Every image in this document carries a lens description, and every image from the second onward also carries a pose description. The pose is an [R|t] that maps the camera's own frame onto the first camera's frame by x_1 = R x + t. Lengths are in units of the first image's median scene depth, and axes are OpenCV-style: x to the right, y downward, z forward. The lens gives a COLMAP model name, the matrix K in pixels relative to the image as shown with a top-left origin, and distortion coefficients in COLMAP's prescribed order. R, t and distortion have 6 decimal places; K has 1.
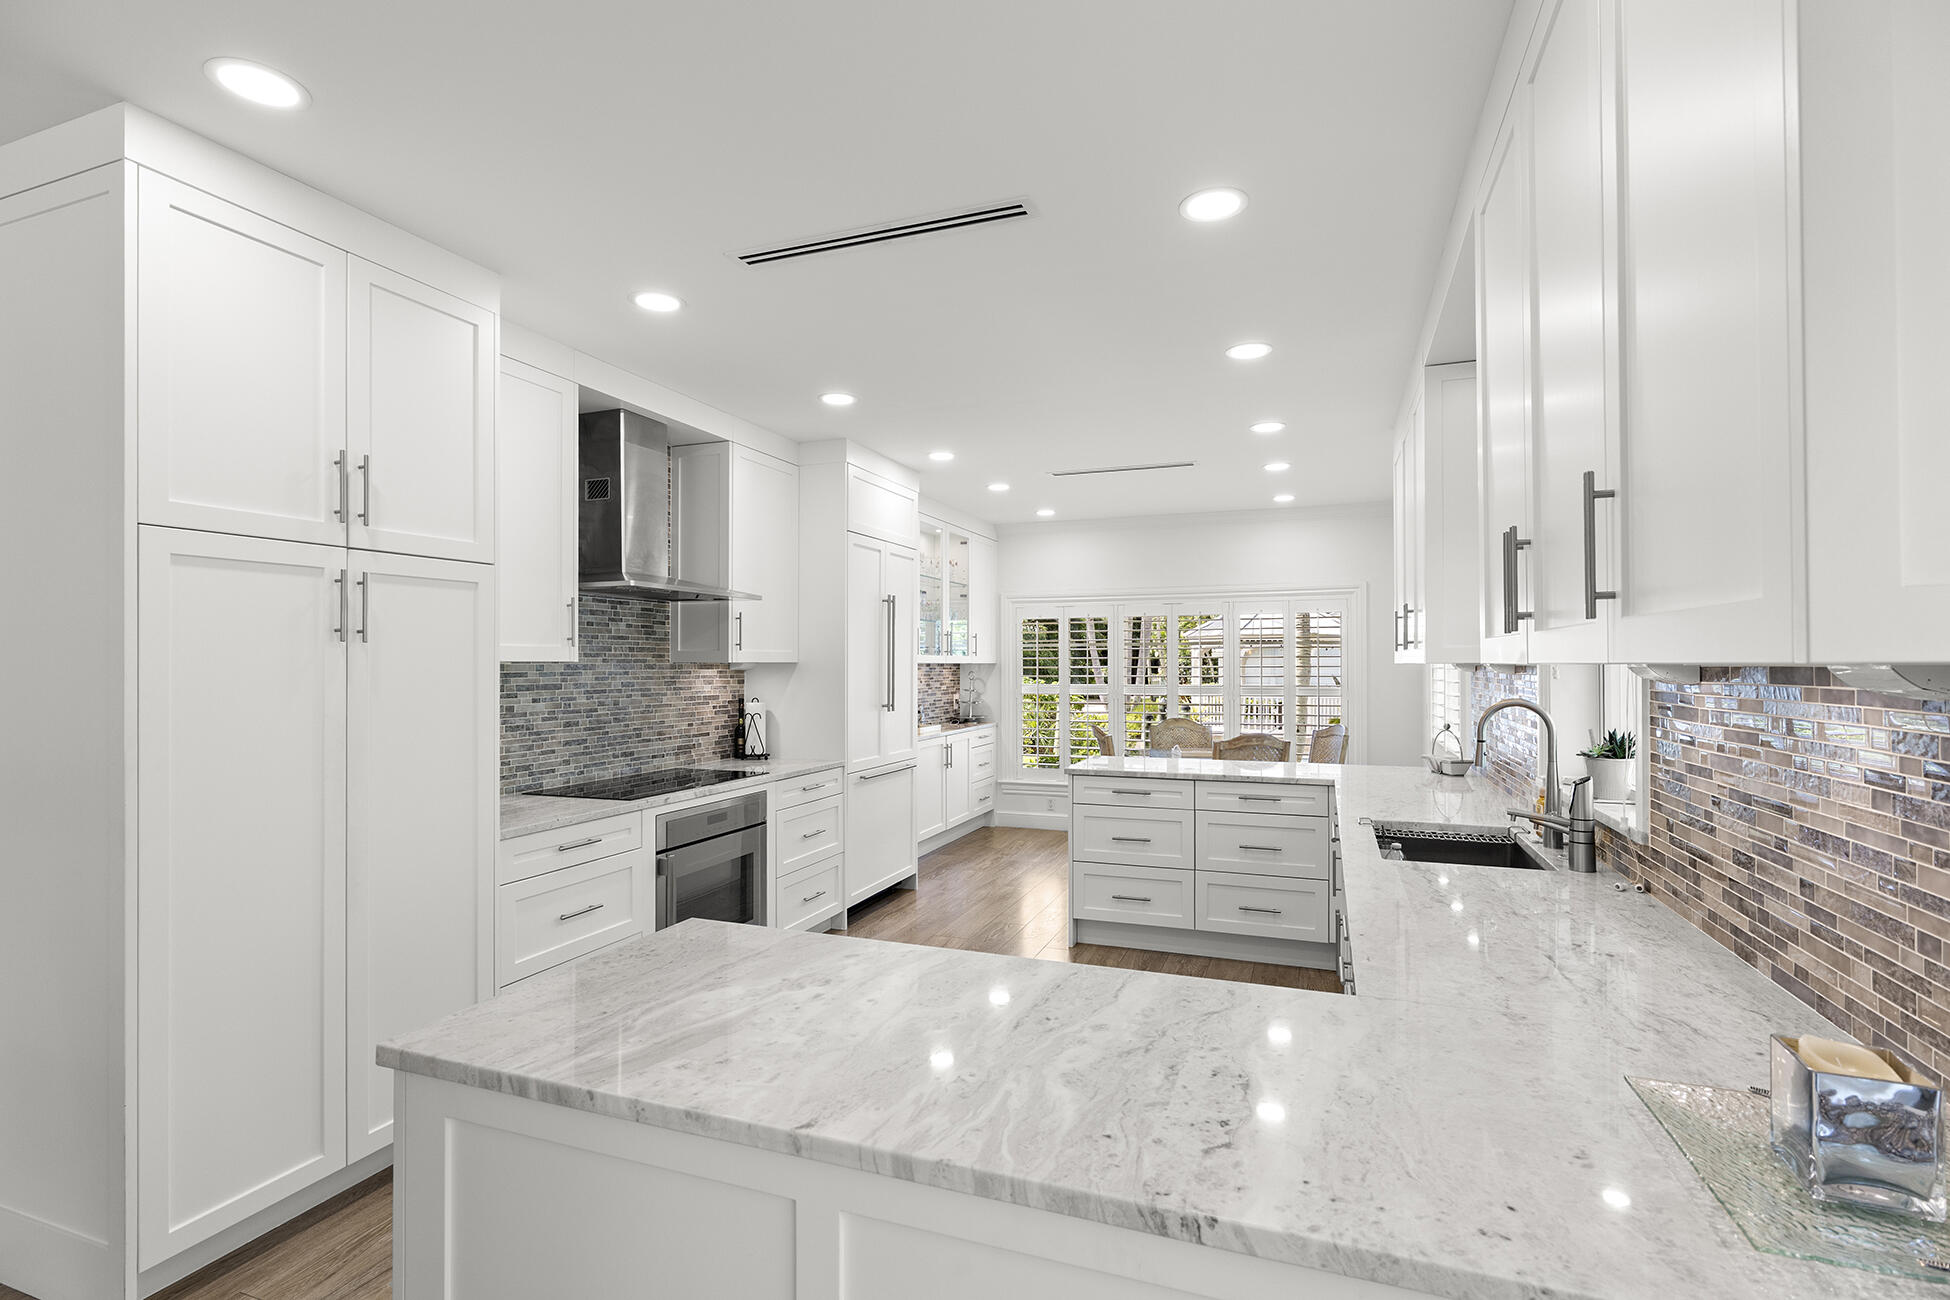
lens RADIAL K [[924.0, 0, 973.8], [0, 924.0, 652.9], [0, 0, 1]] dist [-0.001025, 0.000248]
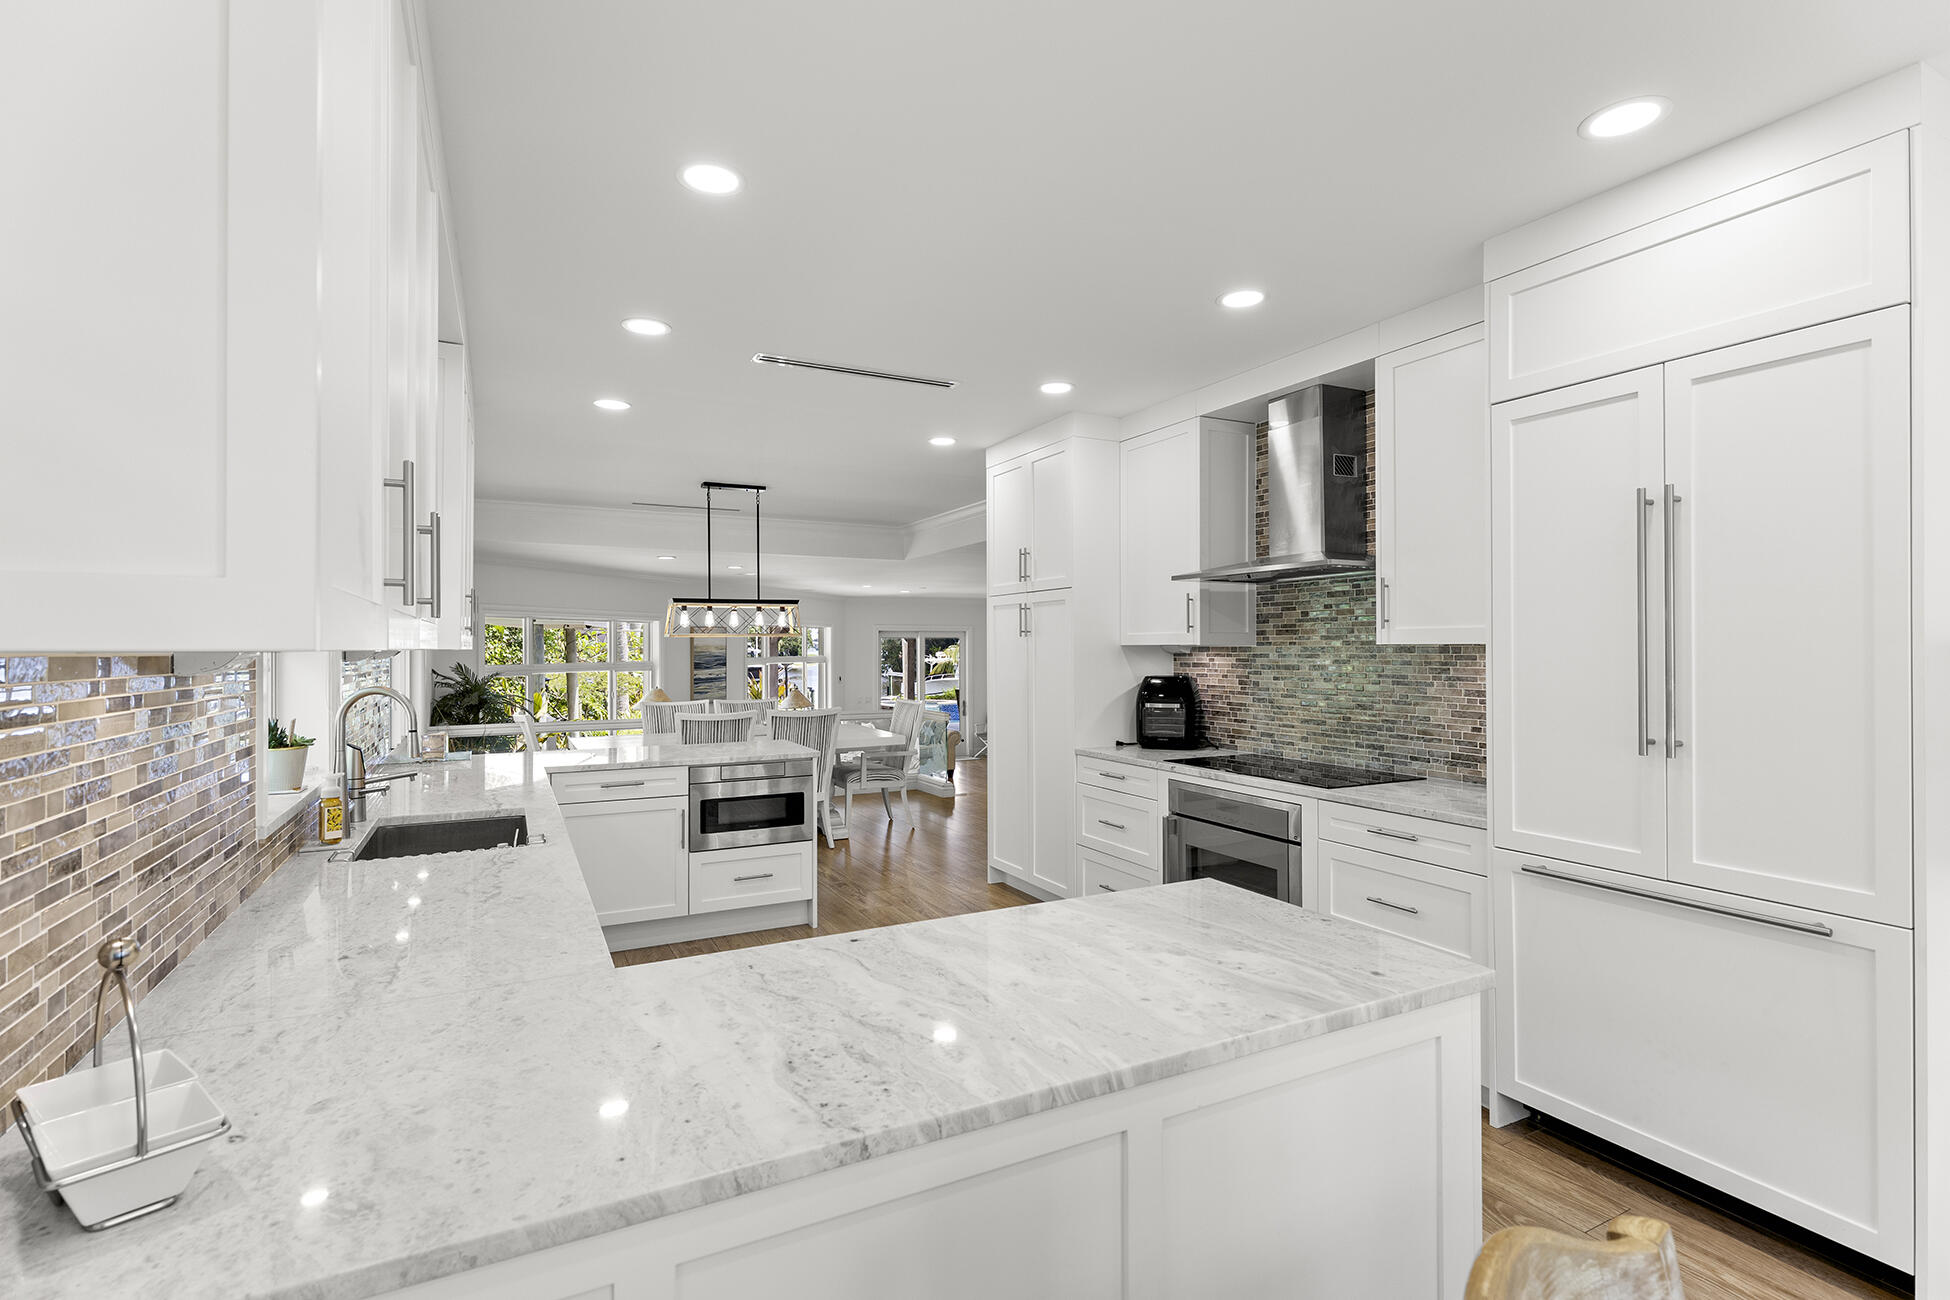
lens RADIAL K [[916.6, 0, 974.0], [0, 916.6, 648.3], [0, 0, 1]] dist [-0.000050, -0.000004]
pose [[-0.666441, 0.003442, -0.745550, 0.599335], [0.011185, 0.999923, -0.005382, 0.015488], [0.745474, -0.011925, -0.666428, 1.422782]]
